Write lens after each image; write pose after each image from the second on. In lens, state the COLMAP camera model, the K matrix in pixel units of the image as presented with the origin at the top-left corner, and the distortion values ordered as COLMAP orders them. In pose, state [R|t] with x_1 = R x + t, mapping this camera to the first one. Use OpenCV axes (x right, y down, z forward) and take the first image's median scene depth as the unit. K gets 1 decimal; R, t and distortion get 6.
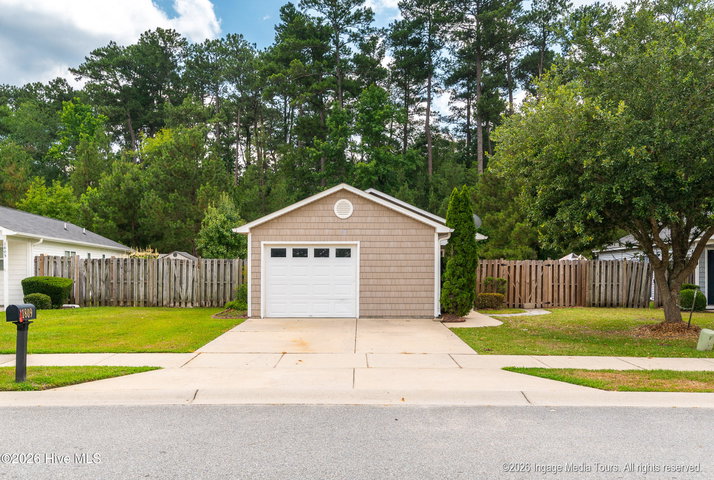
lens RADIAL K [[556.6, 0, 359.2], [0, 556.6, 280.9], [0, 0, 1]] dist [-0.001890, 0.000816]
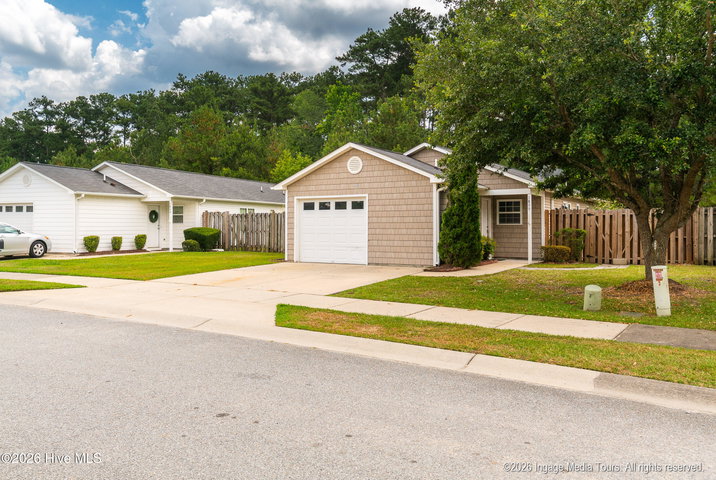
lens RADIAL K [[545.3, 0, 355.4], [0, 545.3, 223.5], [0, 0, 1]] dist [-0.005853, -0.001776]
pose [[0.861535, -0.004441, -0.507679, 0.513954], [-0.007640, 0.999735, -0.021712, 0.009372], [0.507640, 0.022584, 0.861273, 0.071604]]
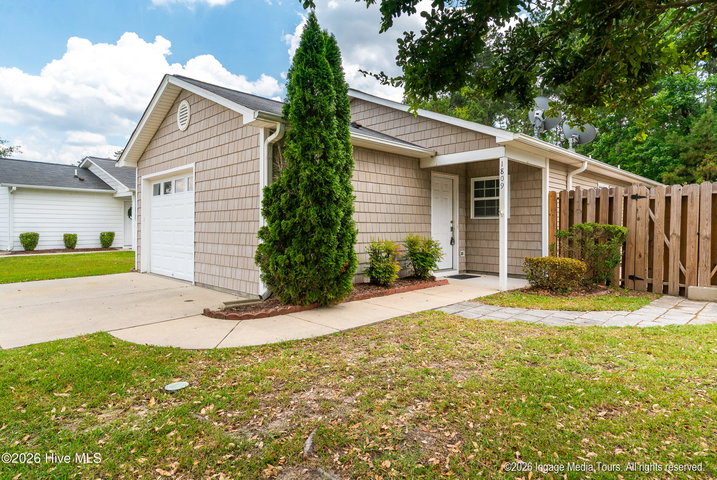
lens RADIAL K [[407.4, 0, 357.9], [0, 407.4, 231.2], [0, 0, 1]] dist [0.001792, -0.000010]
pose [[0.713554, 0.007176, -0.700564, 0.448709], [-0.014423, 0.999886, -0.004449, 0.005341], [0.700452, 0.013279, 0.713576, 0.812428]]
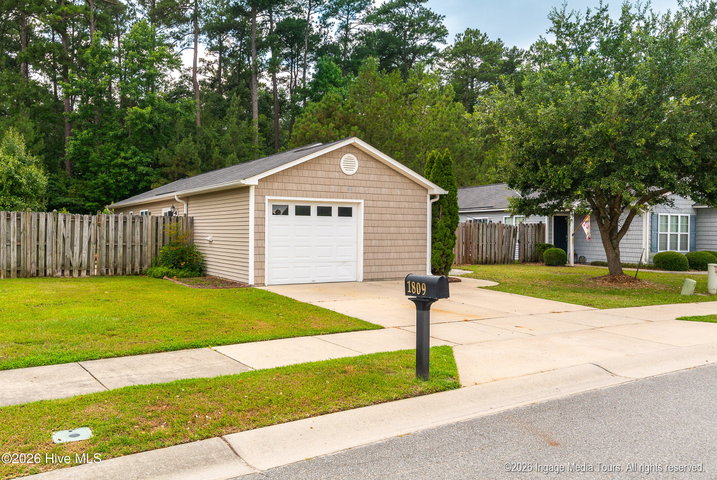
lens RADIAL K [[563.4, 0, 358.5], [0, 563.4, 240.0], [0, 0, 1]] dist [-0.007894, -0.003559]
pose [[0.865603, -0.001417, 0.500729, -0.479635], [0.001980, 0.999998, -0.000593, -0.002749], [-0.500727, 0.001505, 0.865604, 0.176518]]
